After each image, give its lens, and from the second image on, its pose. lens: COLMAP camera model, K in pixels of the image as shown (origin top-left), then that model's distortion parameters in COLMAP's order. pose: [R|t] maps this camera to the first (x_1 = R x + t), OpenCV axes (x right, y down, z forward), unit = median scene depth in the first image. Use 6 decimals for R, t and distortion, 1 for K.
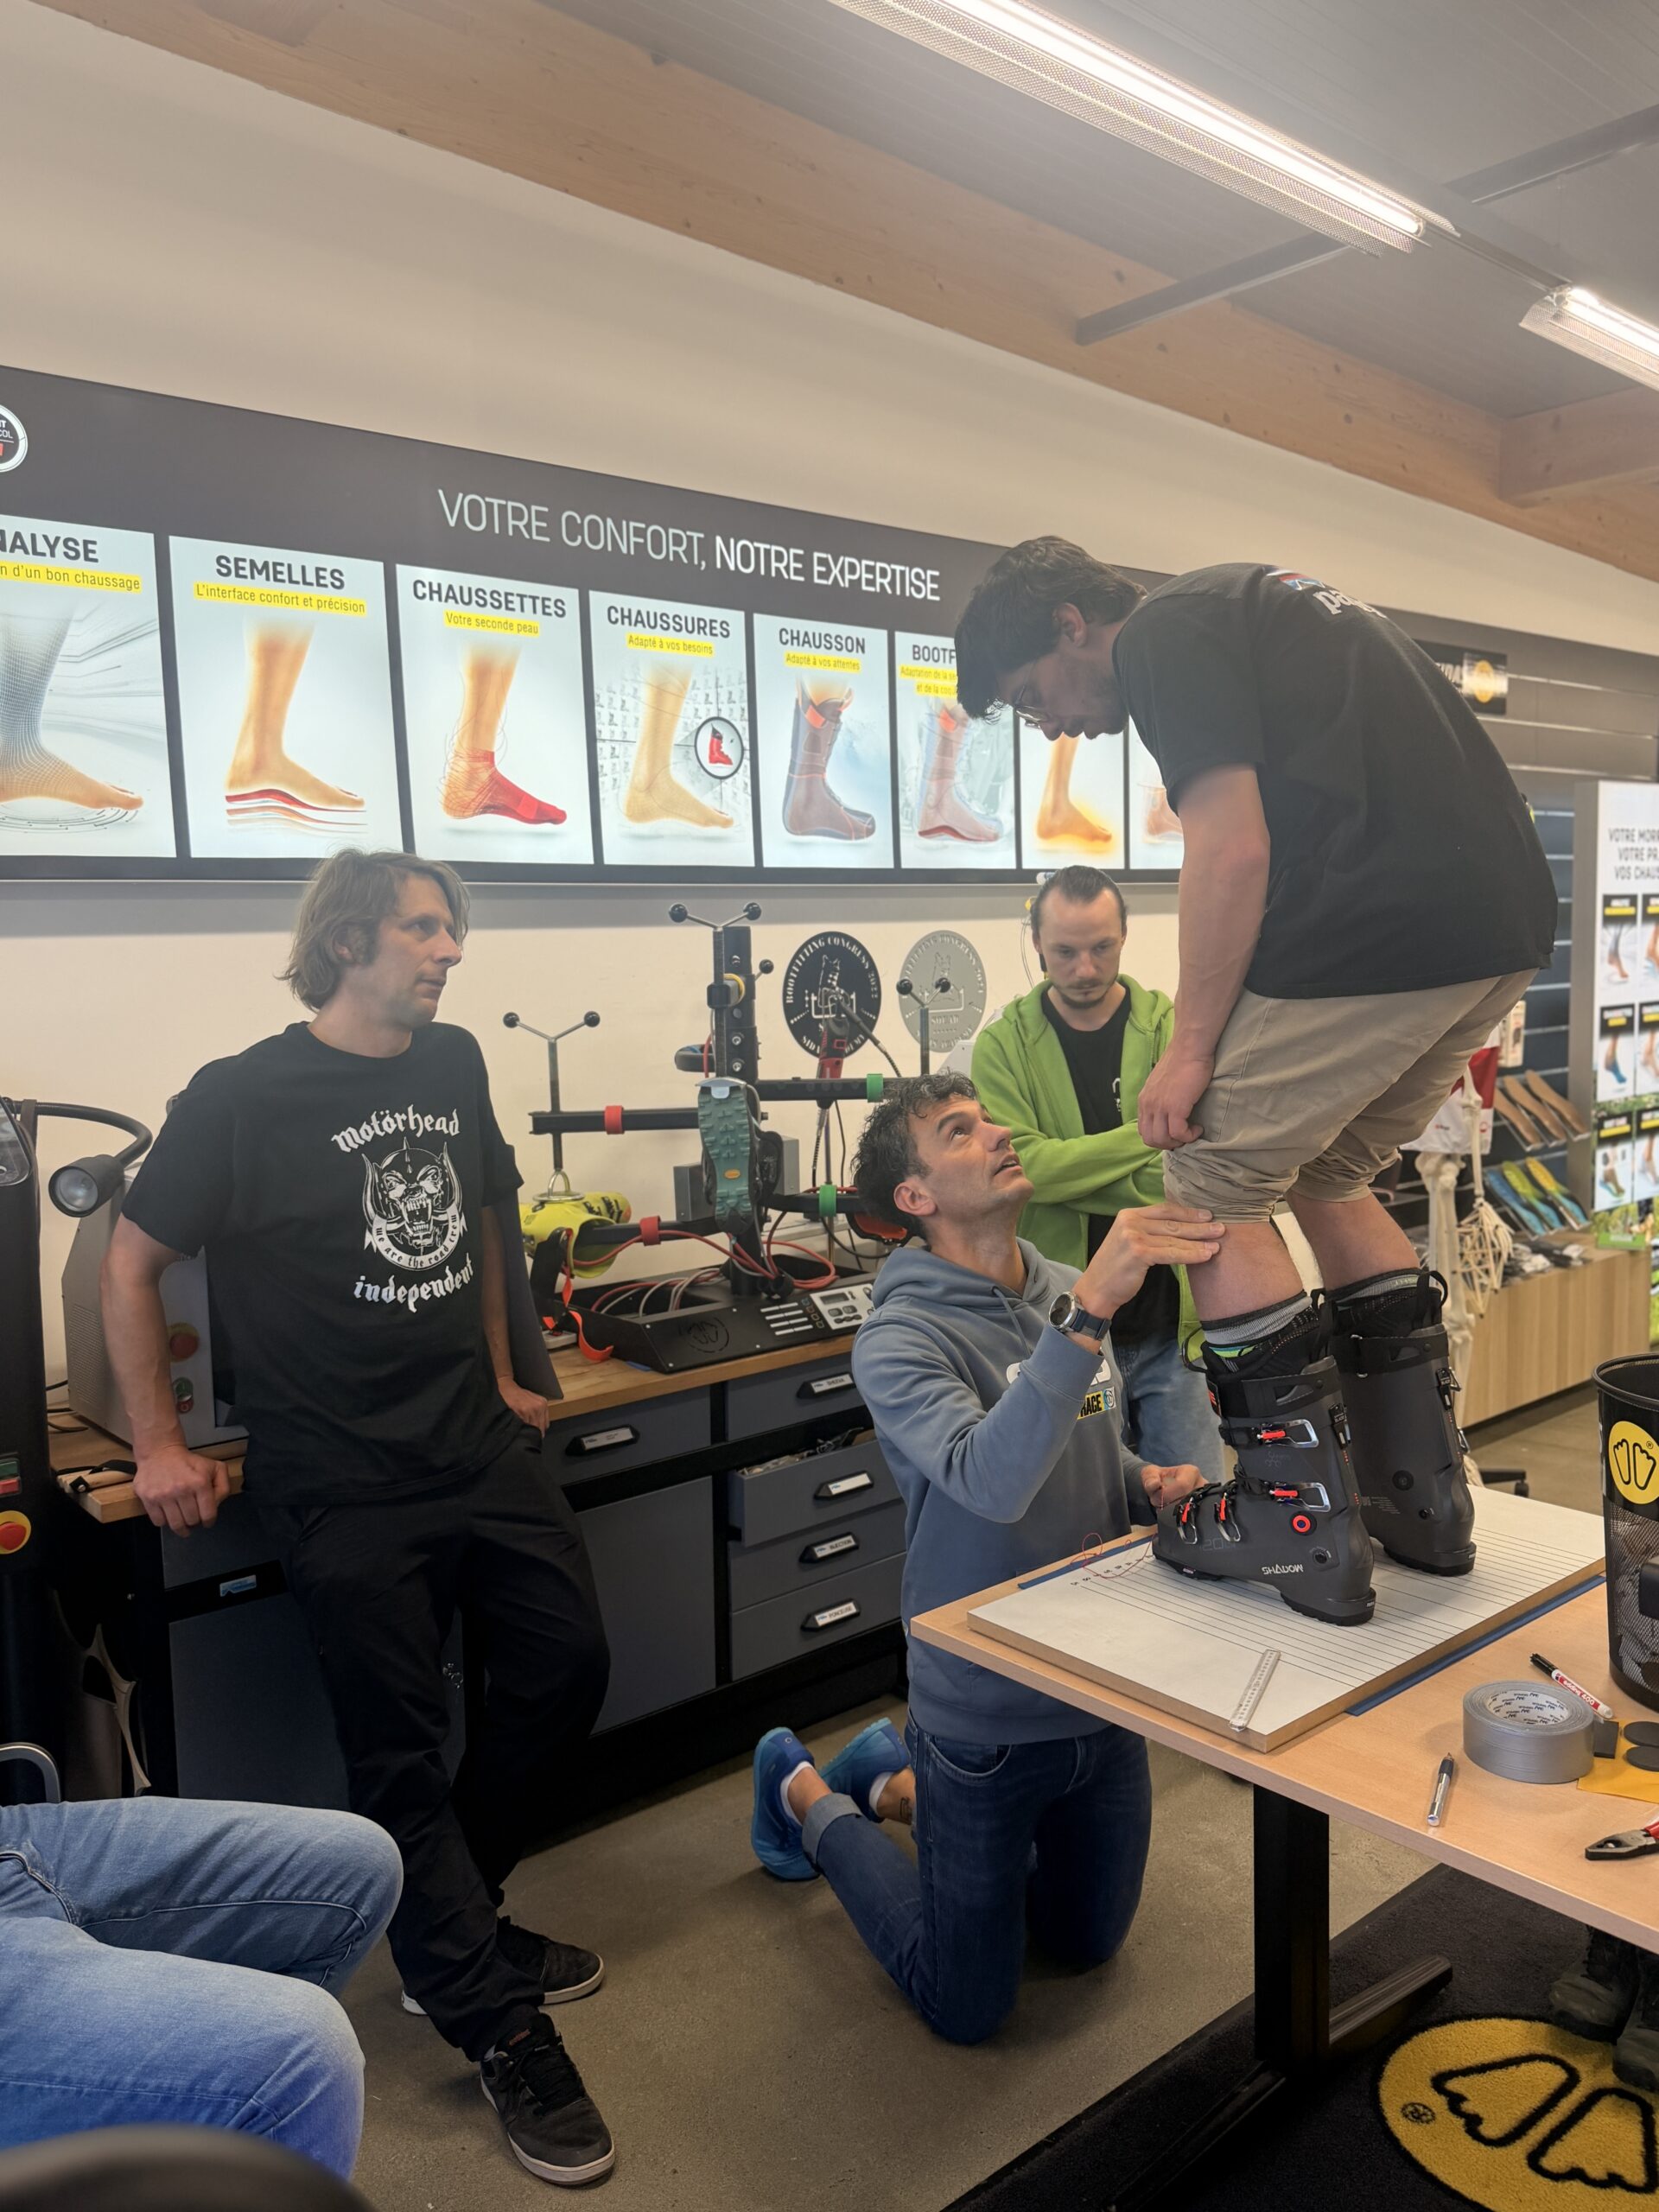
lens RADIAL K [[1727.9, 0, 829.5], [0, 1727.9, 1106.0], [0, 0, 1]] dist [0.081608, -0.000473]
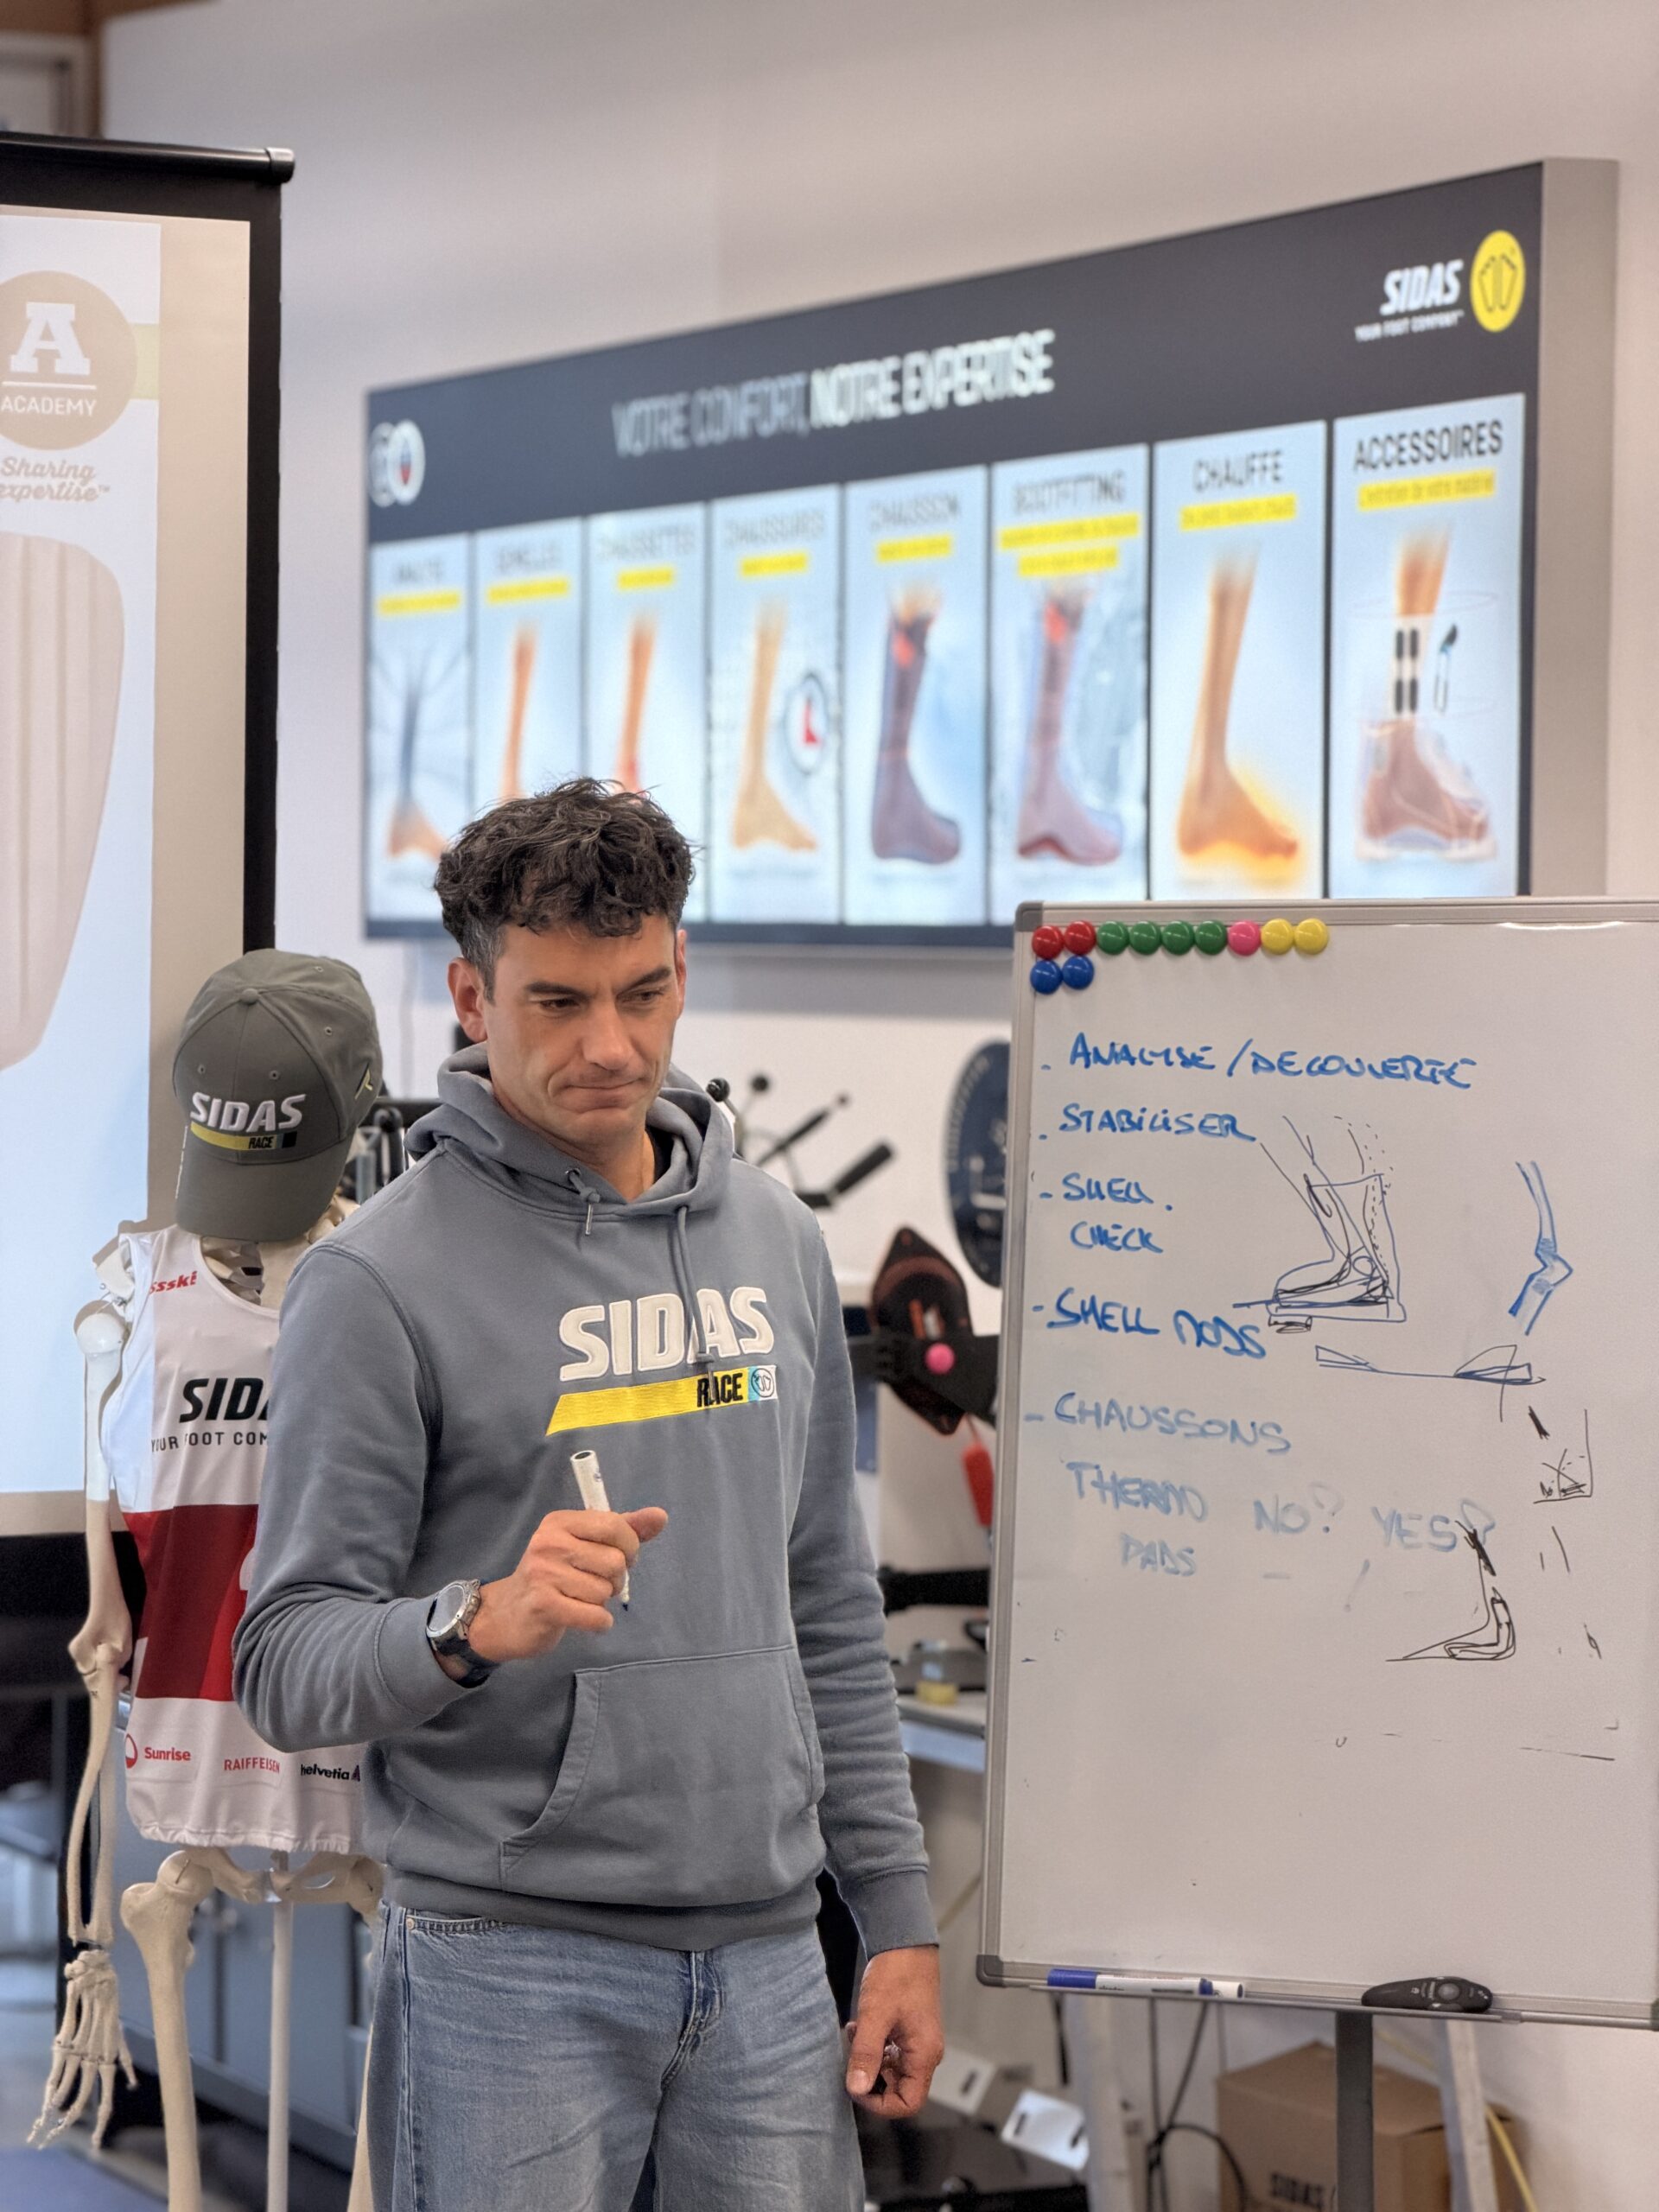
lens RADIAL K [[6408.0, 0, 829.5], [0, 6408.0, 1106.0], [0, 0, 1]] dist [0.511165, 0.076817]
pose [[-0.262663, 0.004178, -0.964878, 1.821493], [-0.162574, 0.985503, 0.048524, -0.164940], [0.951093, 0.169609, -0.258176, 1.424097]]
